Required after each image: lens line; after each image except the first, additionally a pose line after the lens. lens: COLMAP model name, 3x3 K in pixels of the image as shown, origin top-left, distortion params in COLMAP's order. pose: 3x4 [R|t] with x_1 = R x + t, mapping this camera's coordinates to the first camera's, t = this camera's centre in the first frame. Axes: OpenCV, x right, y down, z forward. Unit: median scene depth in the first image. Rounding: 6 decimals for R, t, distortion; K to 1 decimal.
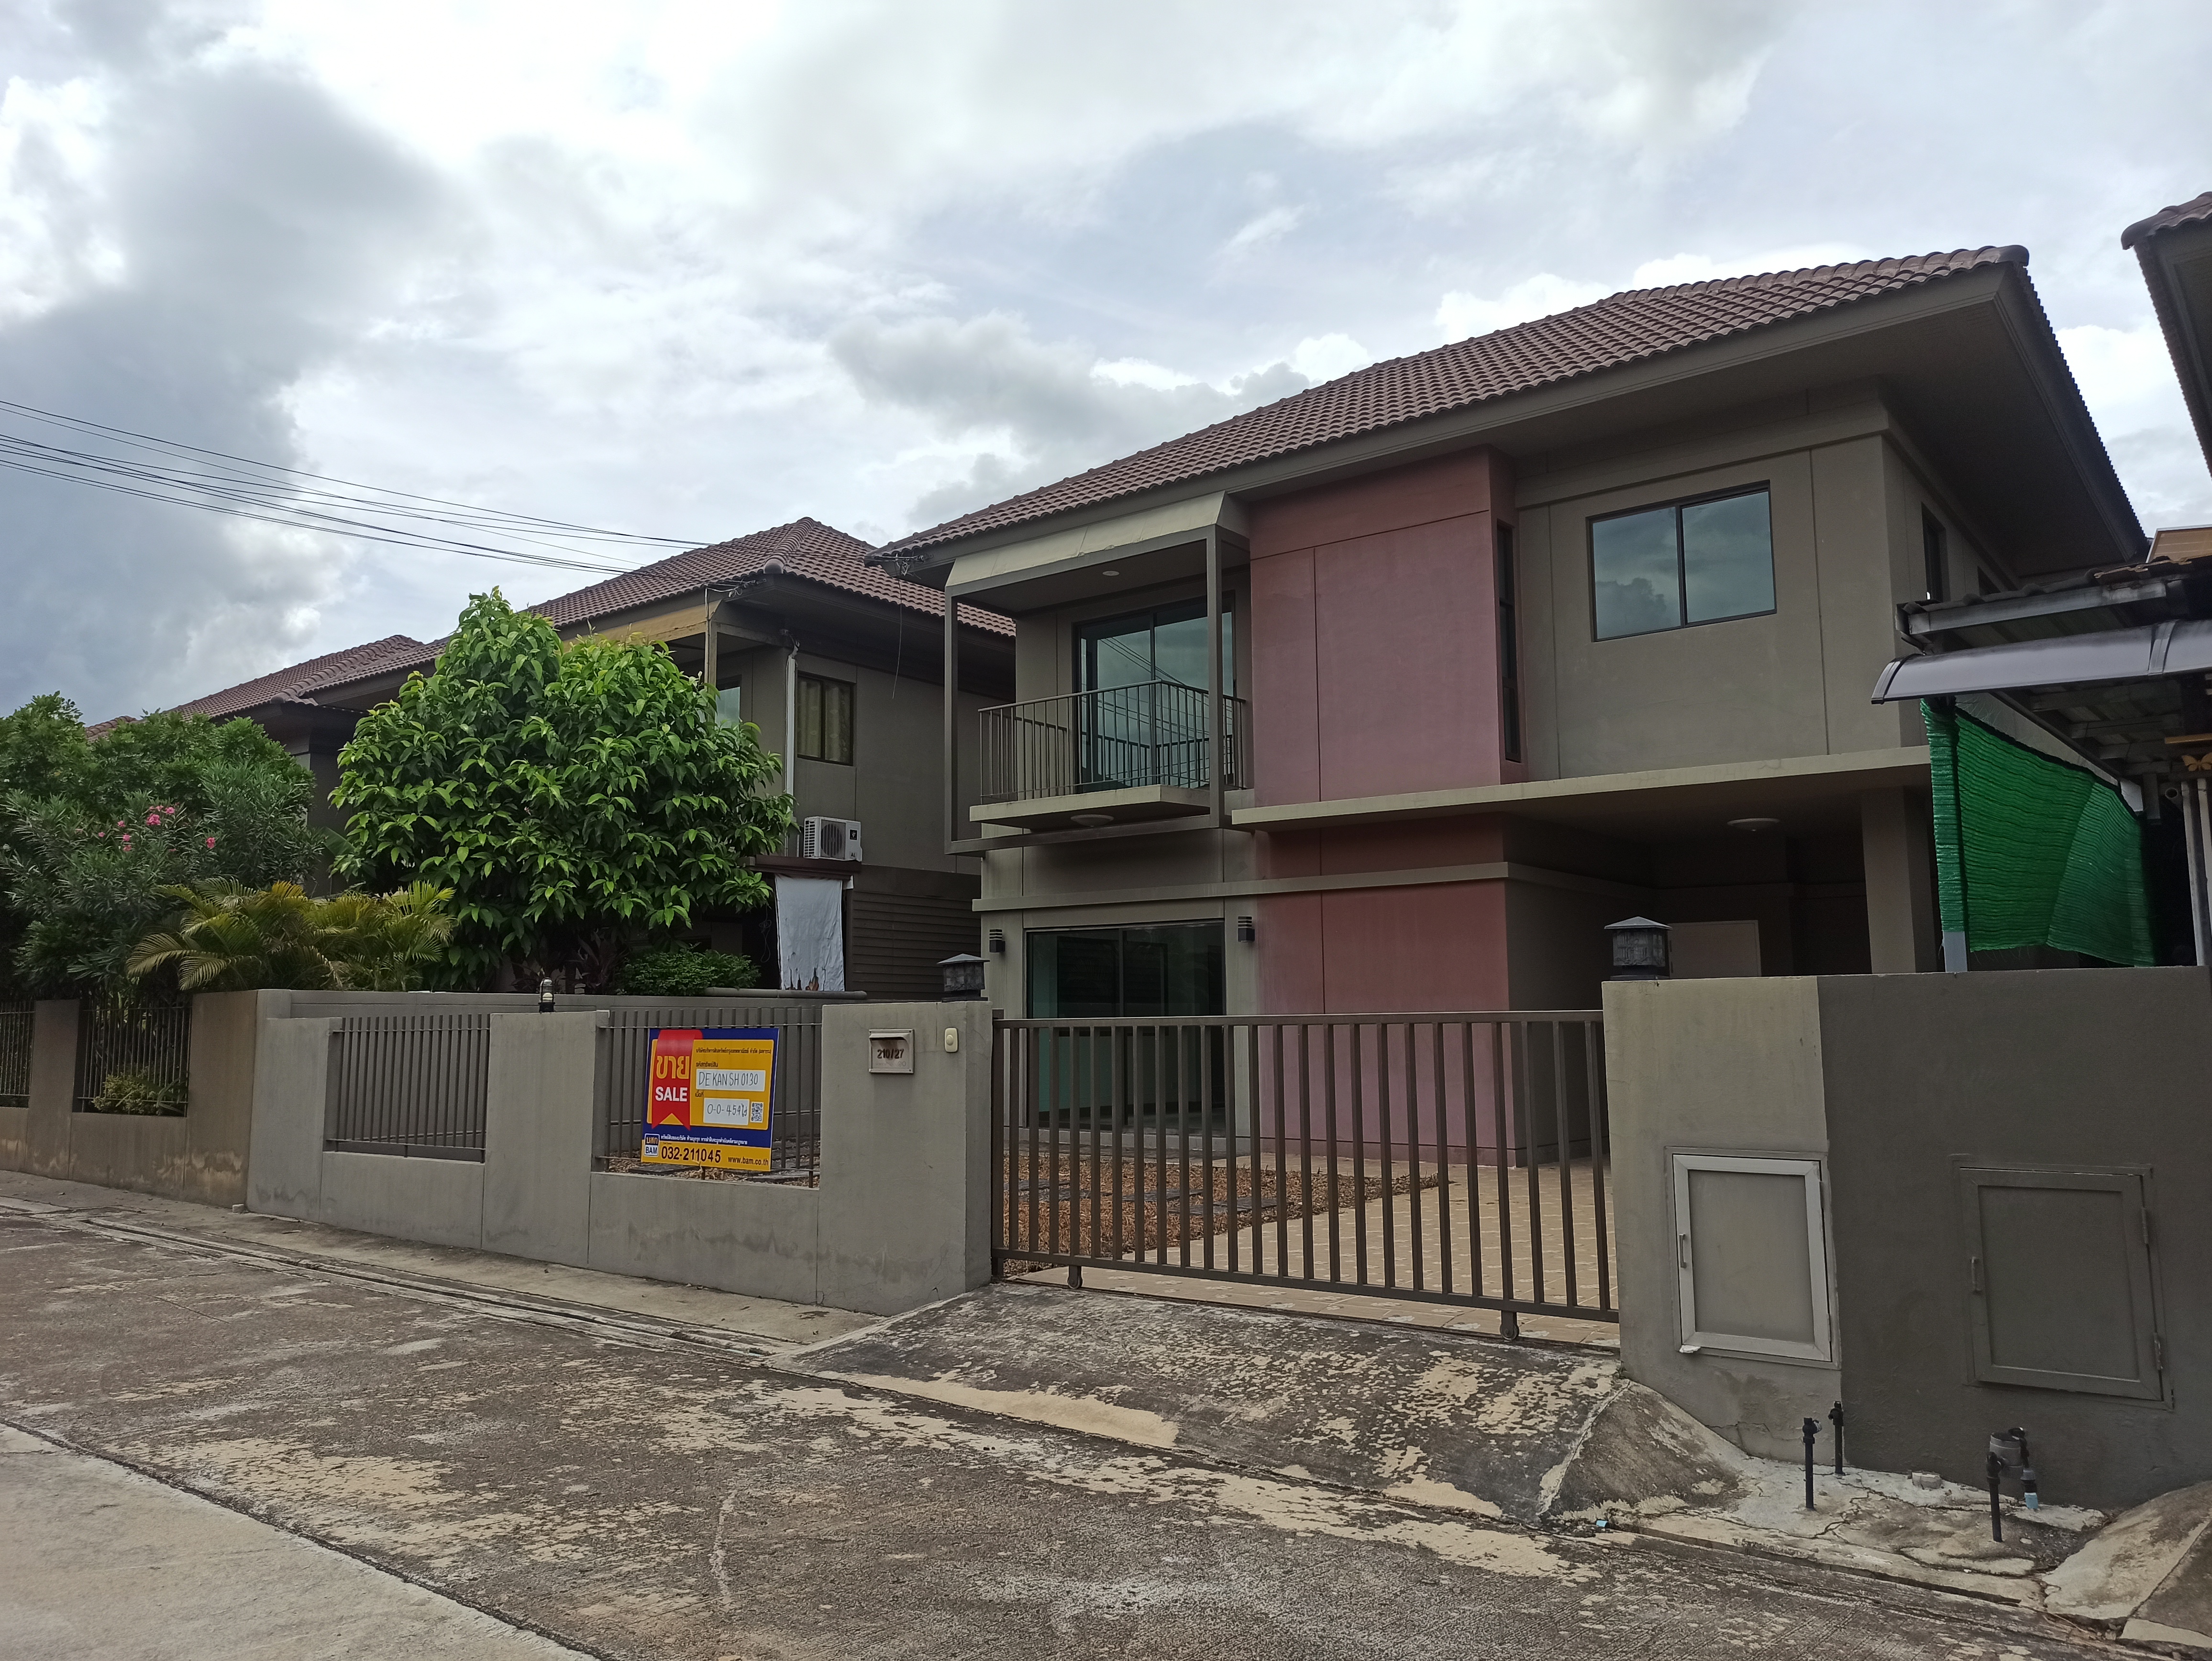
lens RADIAL K [[1605.2, 0, 1131.0], [0, 1605.2, 829.1], [0, 0, 1]] dist [0.065415, -0.061927]
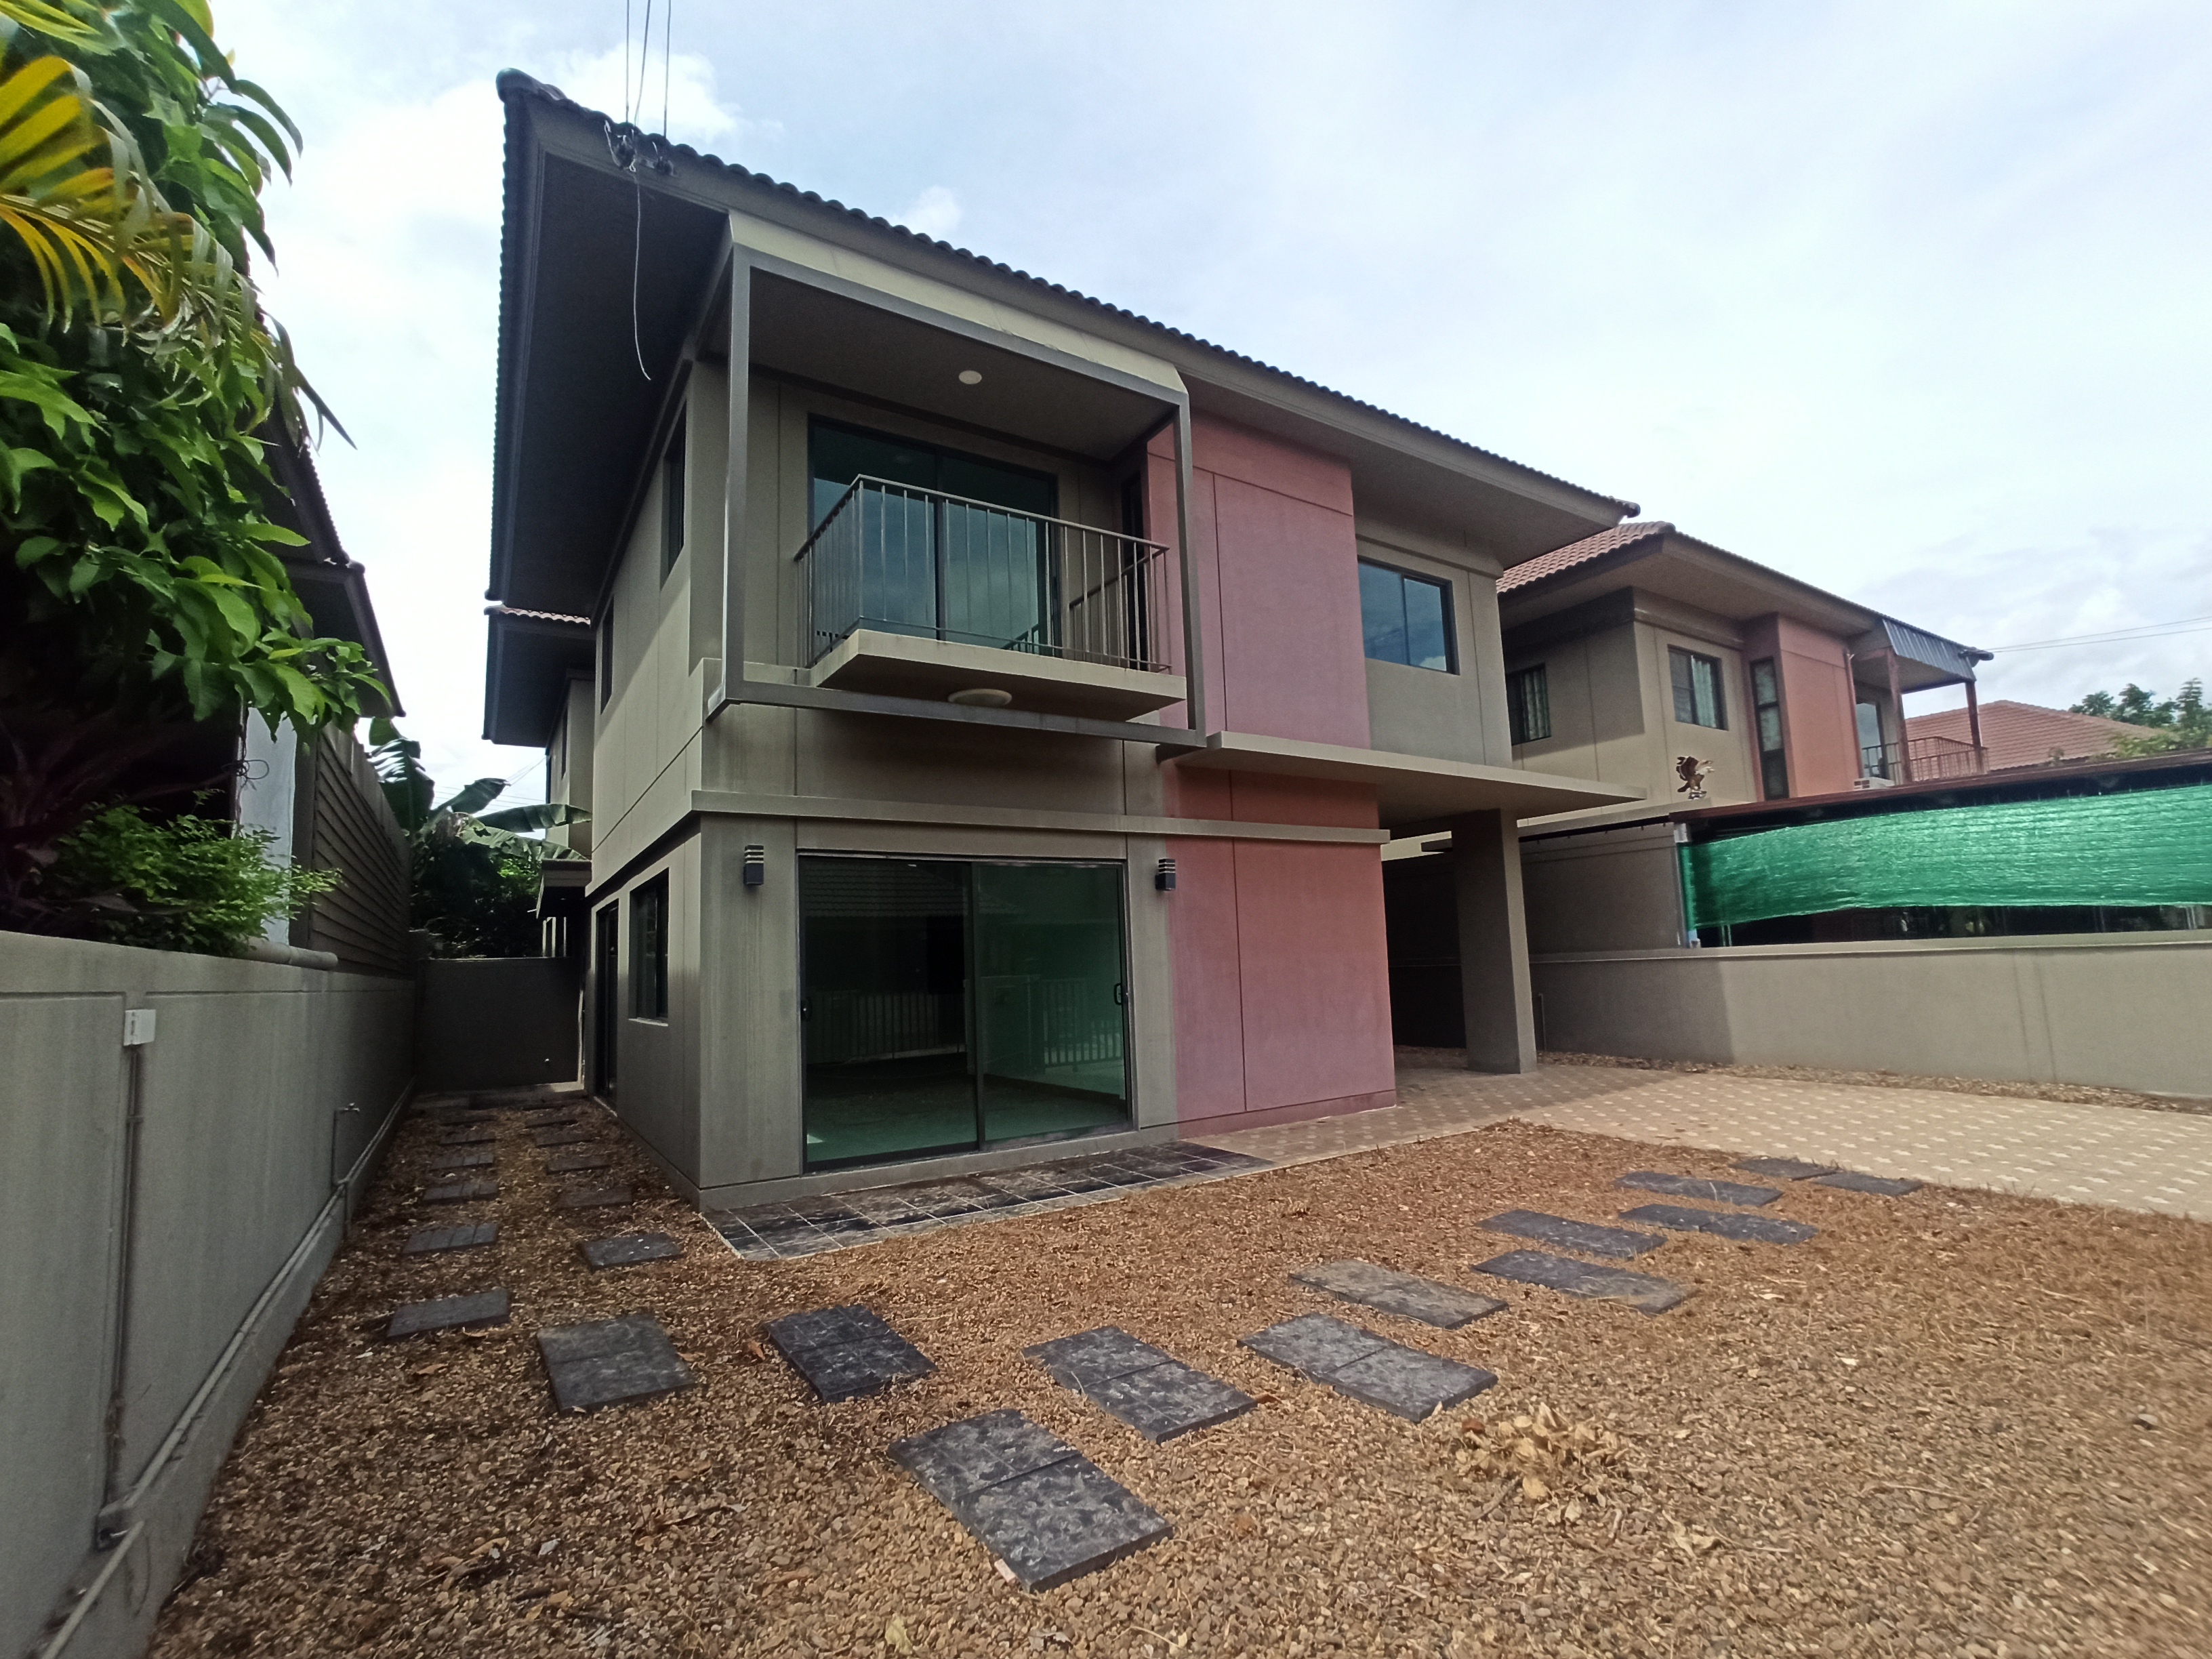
lens RADIAL K [[986.7, 0, 1119.6], [0, 986.7, 840.0], [0, 0, 1]] dist [-0.038314, 0.006362]
pose [[0.343163, 0.108763, 0.932957, -0.635413], [-0.078030, 0.993141, -0.087078, 0.138552], [-0.936029, -0.042917, 0.349296, 1.287195]]
